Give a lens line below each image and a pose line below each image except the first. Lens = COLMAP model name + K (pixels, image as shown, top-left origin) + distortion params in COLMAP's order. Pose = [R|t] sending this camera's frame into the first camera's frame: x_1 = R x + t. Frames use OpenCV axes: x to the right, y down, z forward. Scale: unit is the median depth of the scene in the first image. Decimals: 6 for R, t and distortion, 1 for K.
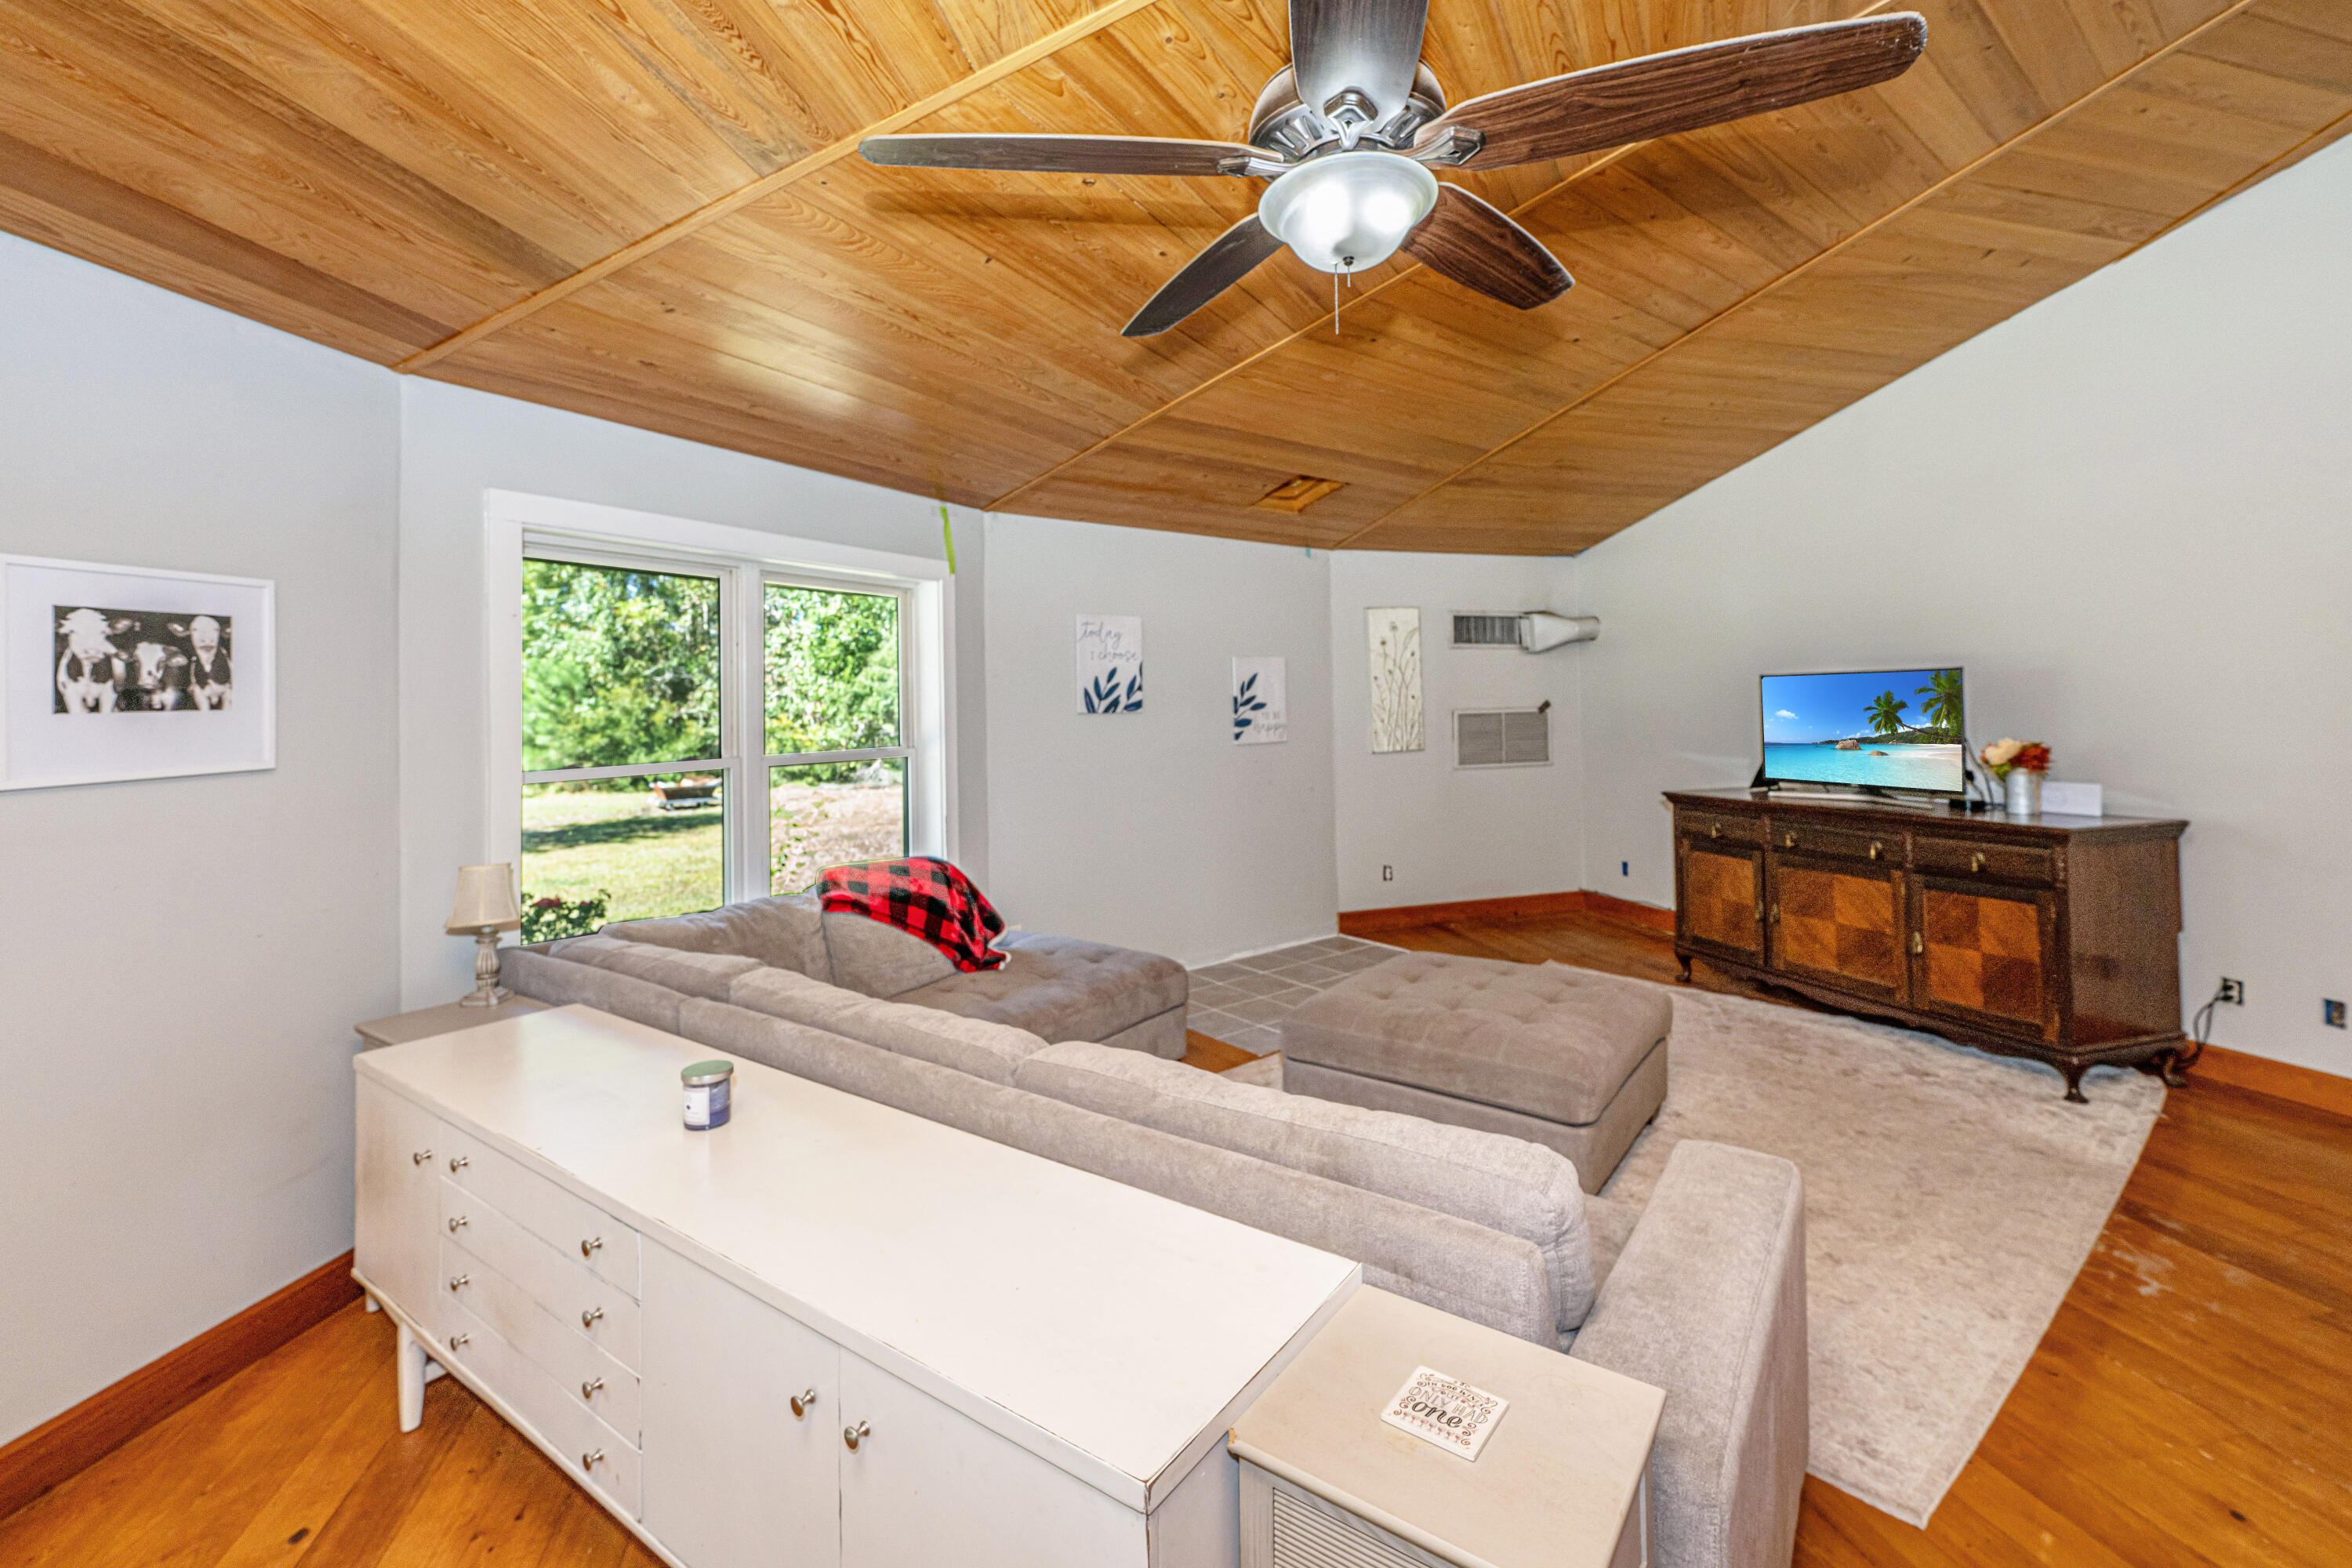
lens RADIAL K [[1005.6, 0, 1165.7], [0, 1005.6, 675.6], [0, 0, 1]] dist [0.001143, -0.000229]
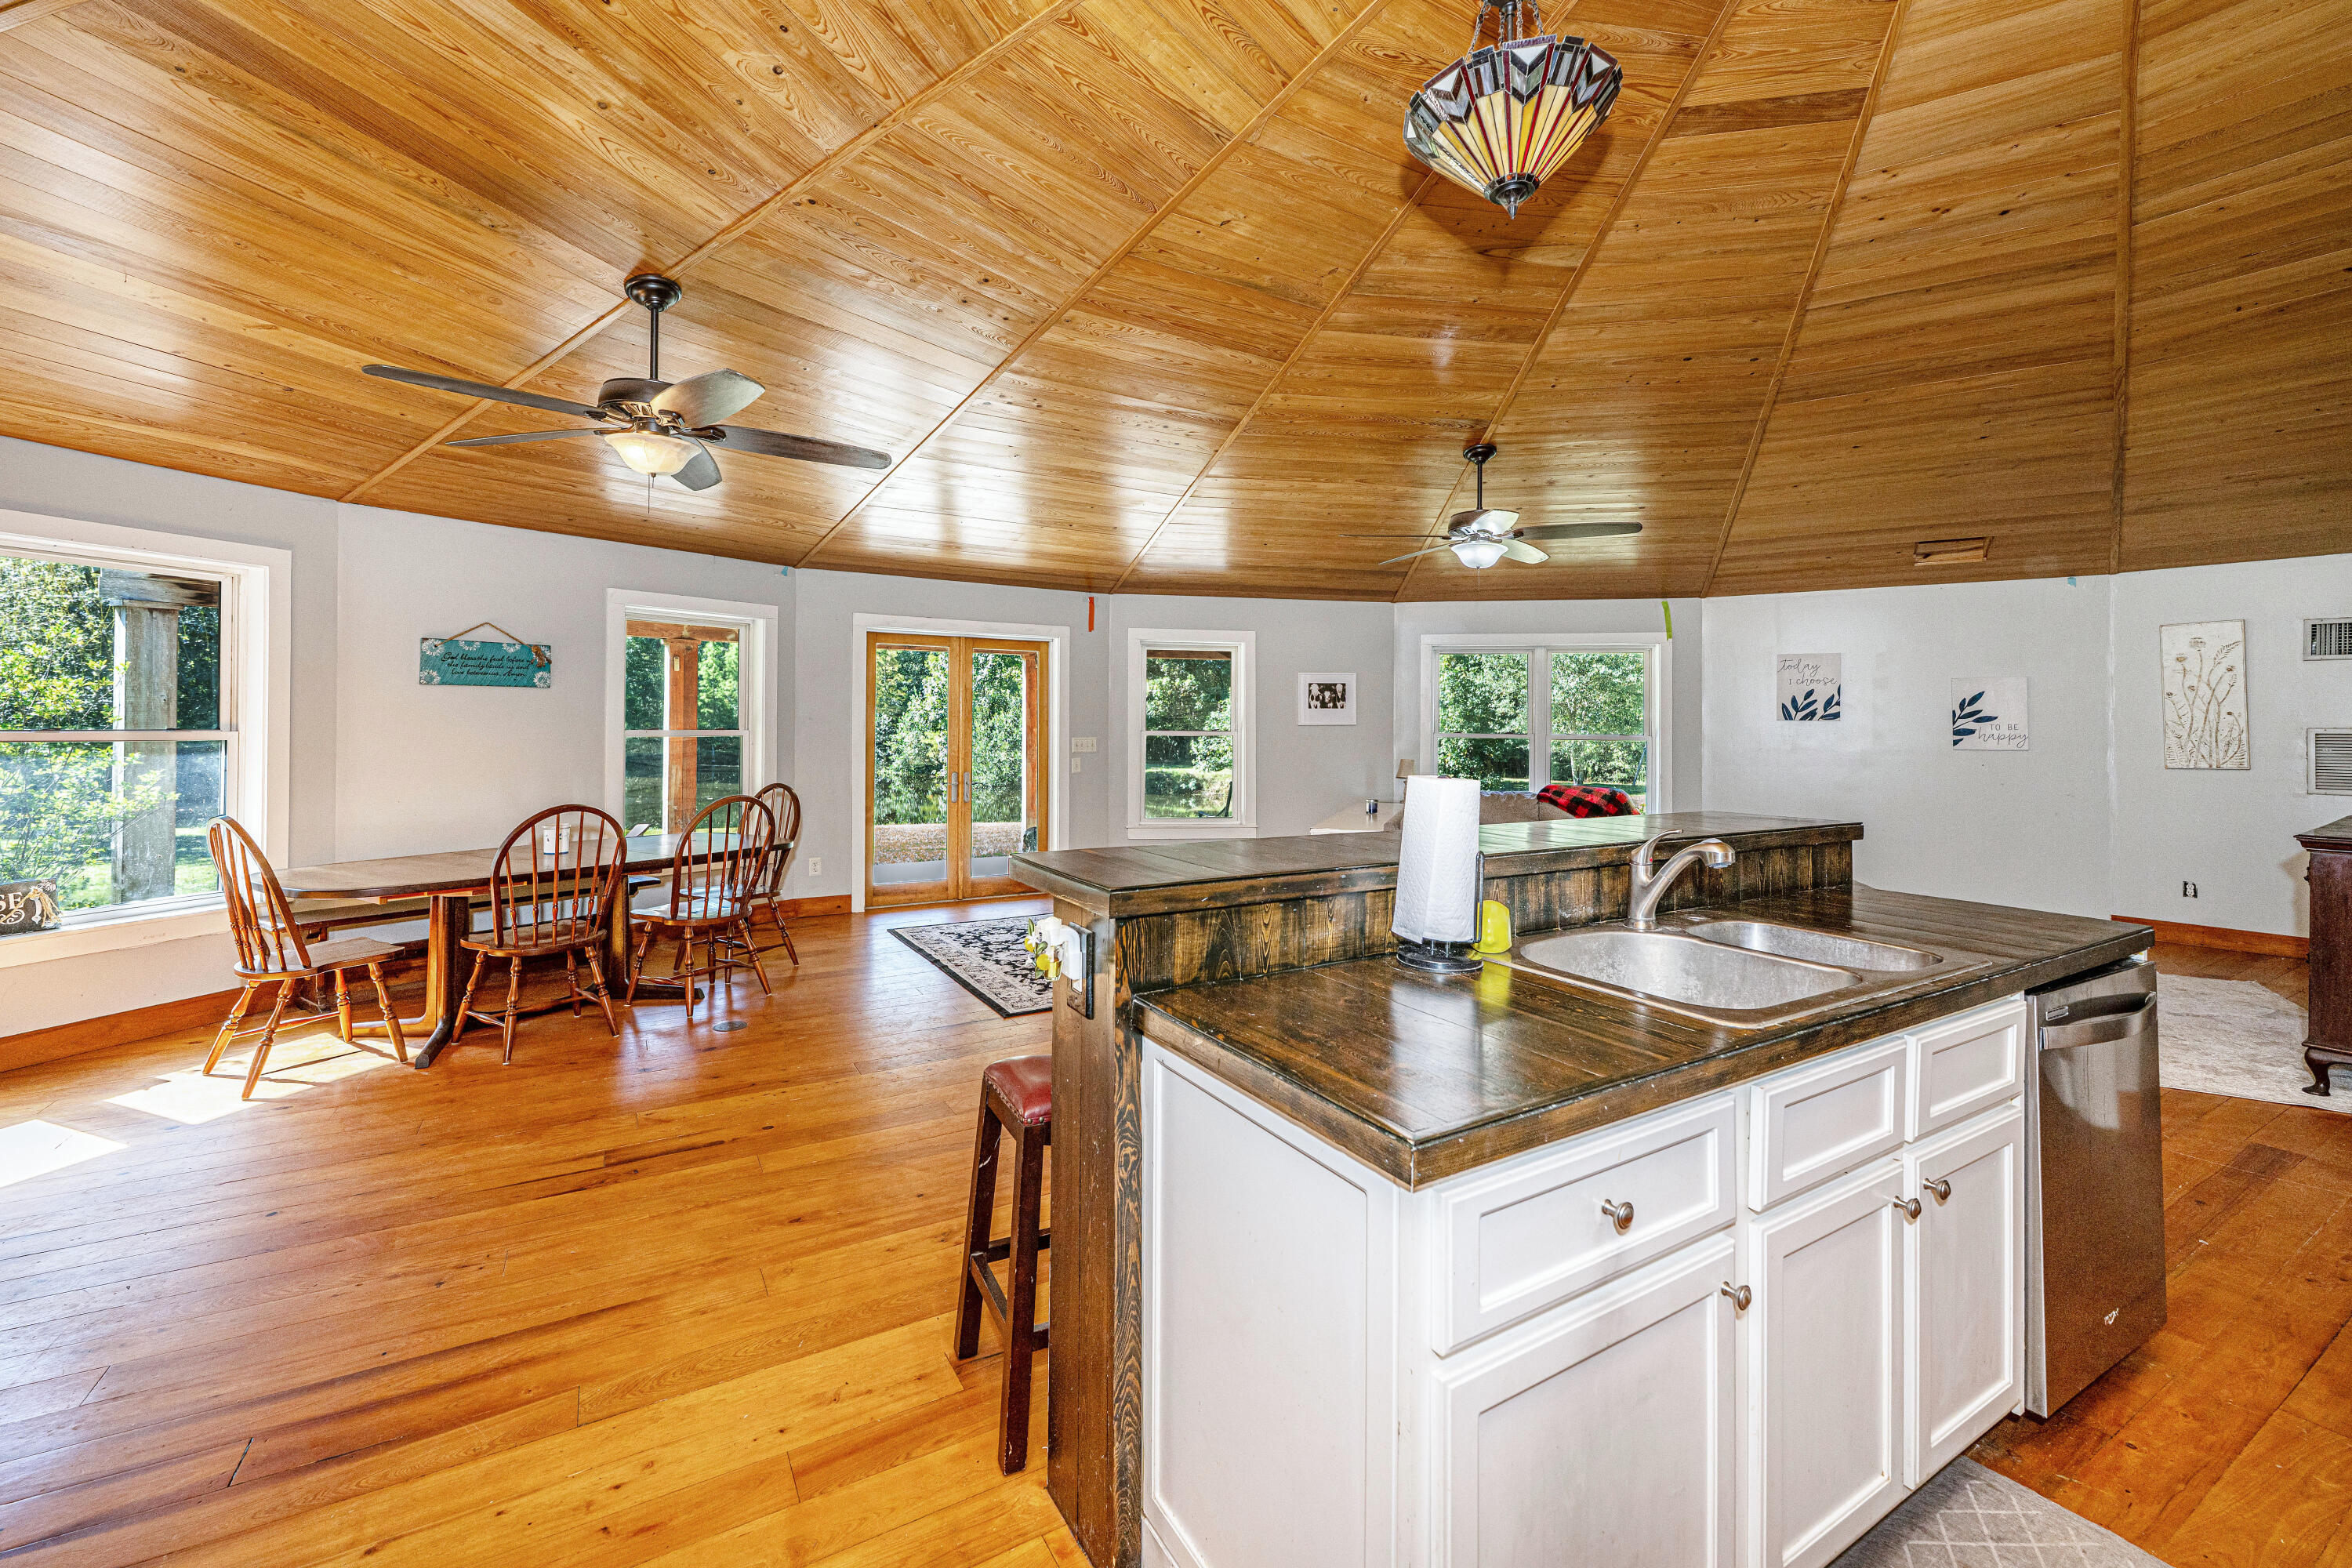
lens RADIAL K [[940.7, 0, 1152.0], [0, 940.7, 715.7], [0, 0, 1]] dist [0.001656, 0.000244]
pose [[0.273974, 0.014772, -0.961624, 1.352813], [0.009875, 0.999786, 0.018172, -0.005465], [0.961687, -0.014474, 0.273769, -0.396497]]
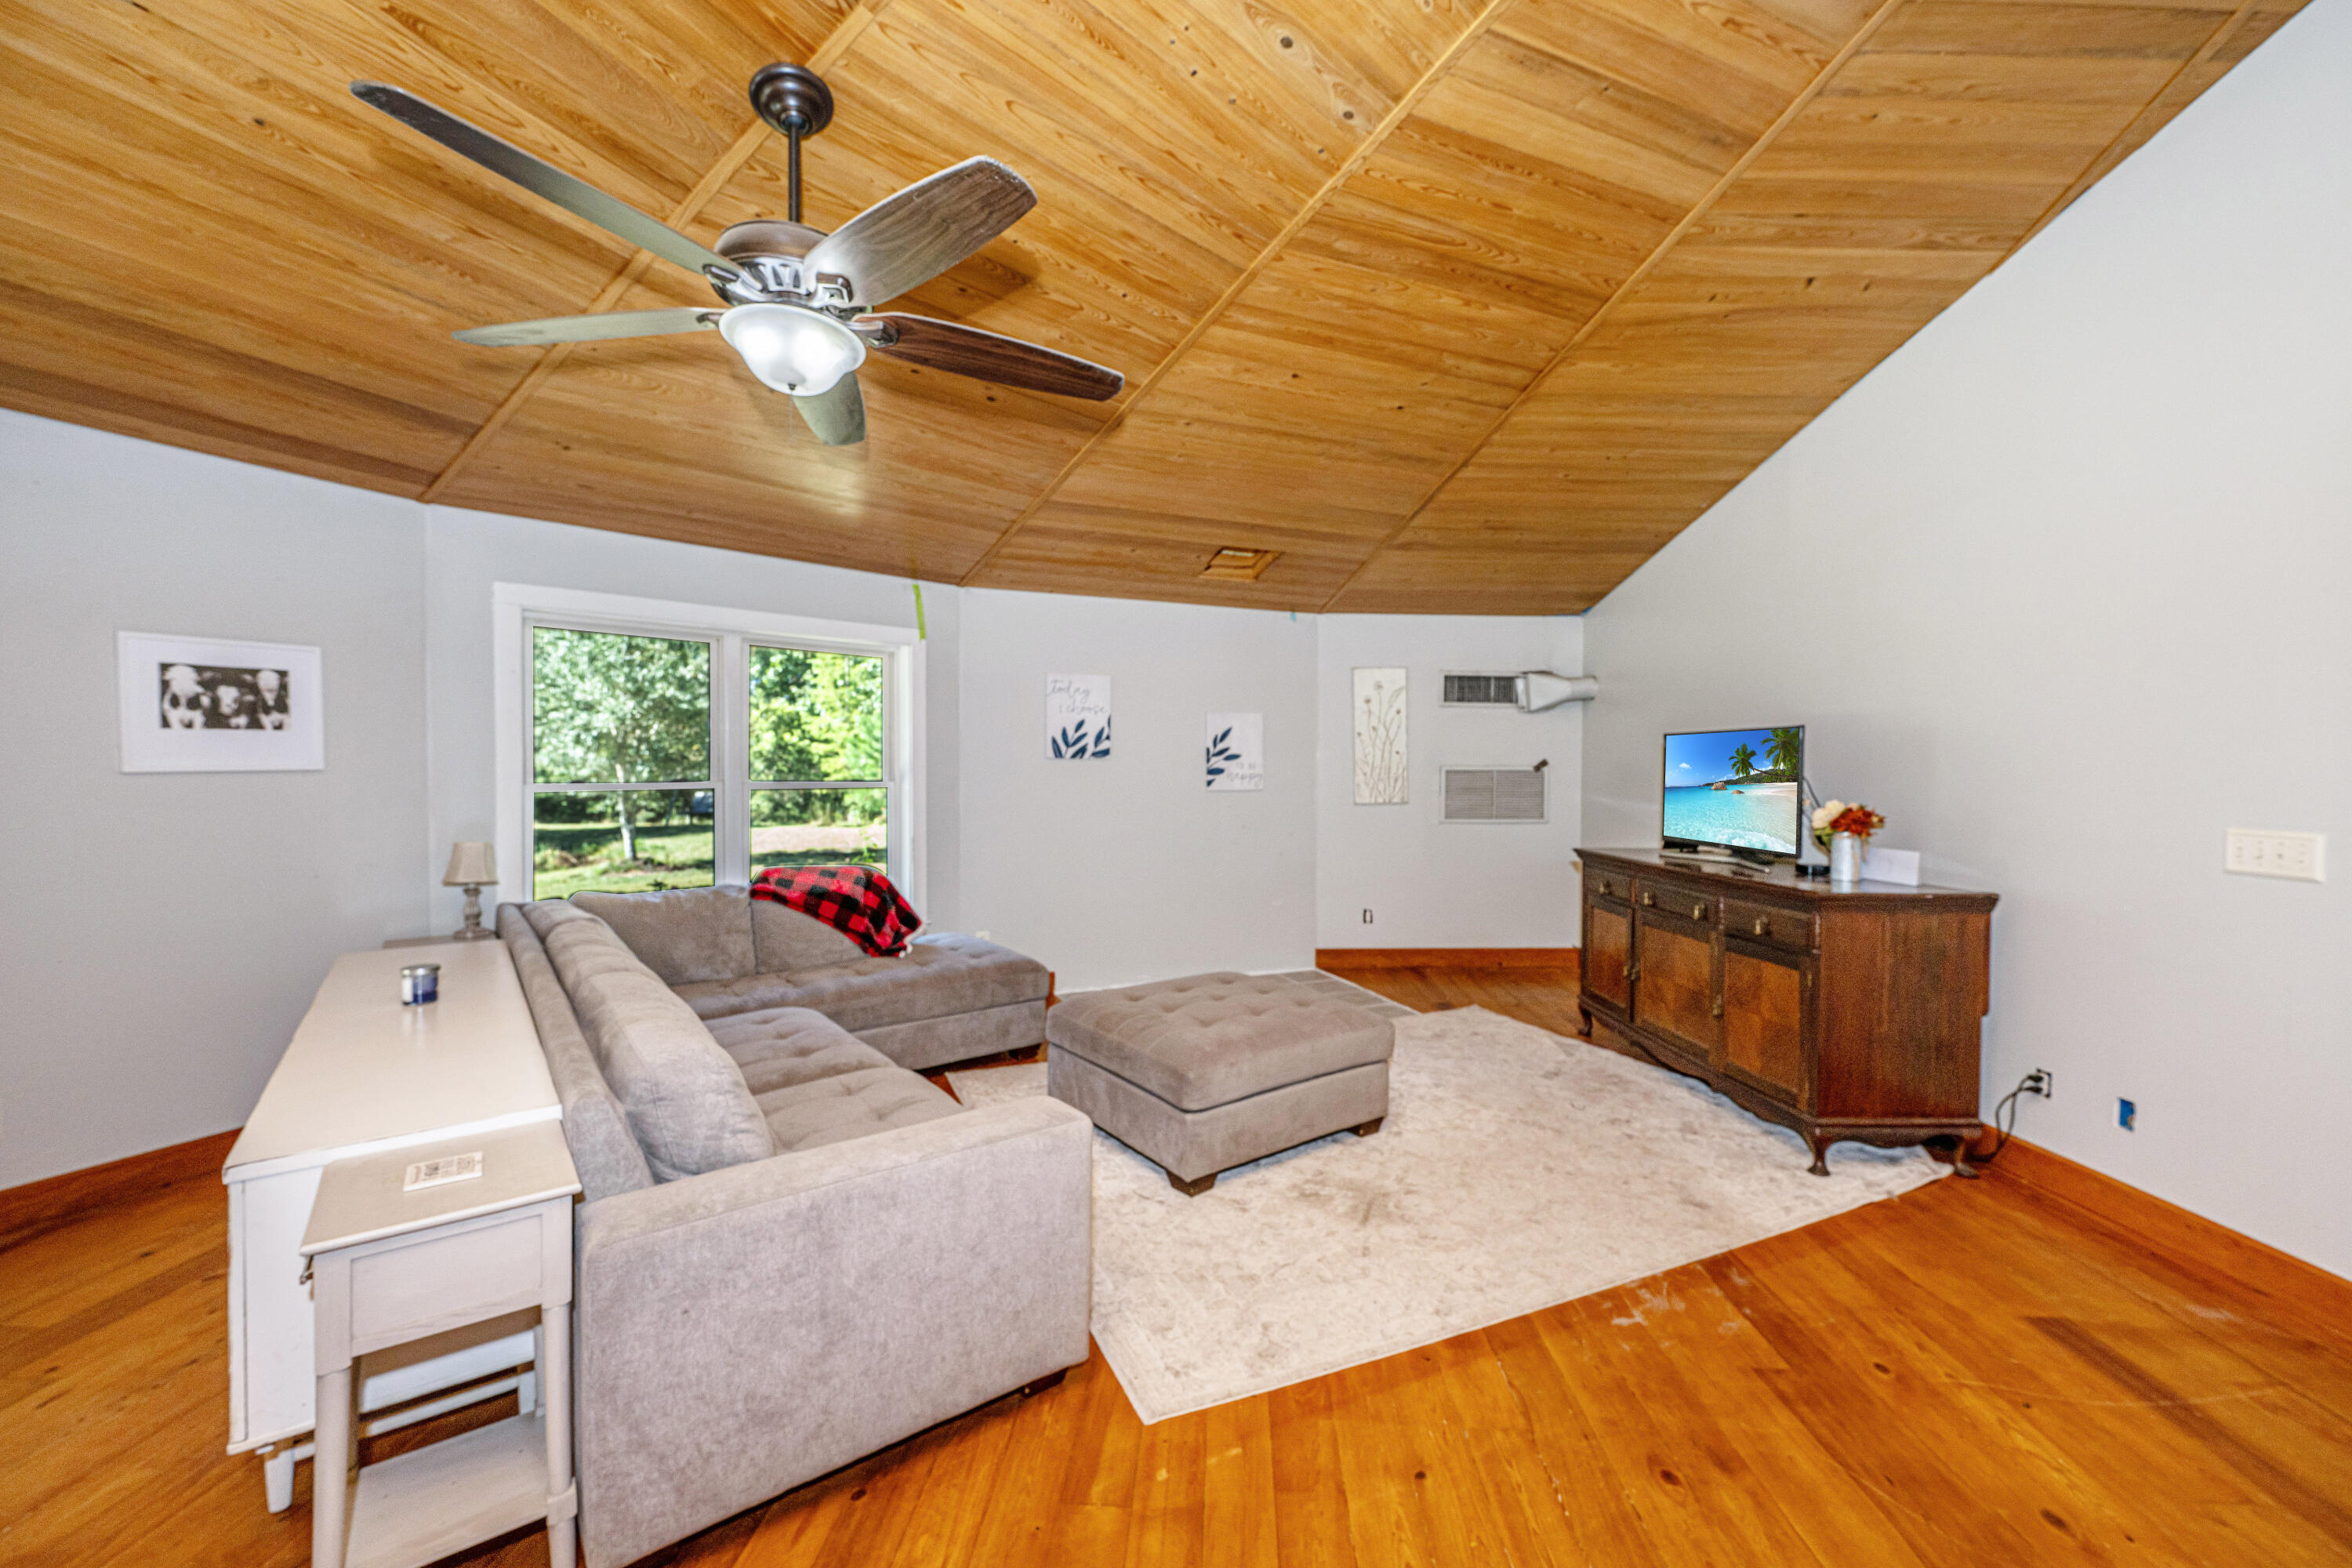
lens RADIAL K [[938.1, 0, 1182.1], [0, 938.1, 776.9], [0, 0, 1]] dist [-0.000729, -0.000098]
pose [[0.961997, 0.028168, -0.271604, 0.481302], [-0.016675, 0.998869, 0.044533, 0.010903], [0.272551, -0.038312, 0.961378, -0.015662]]
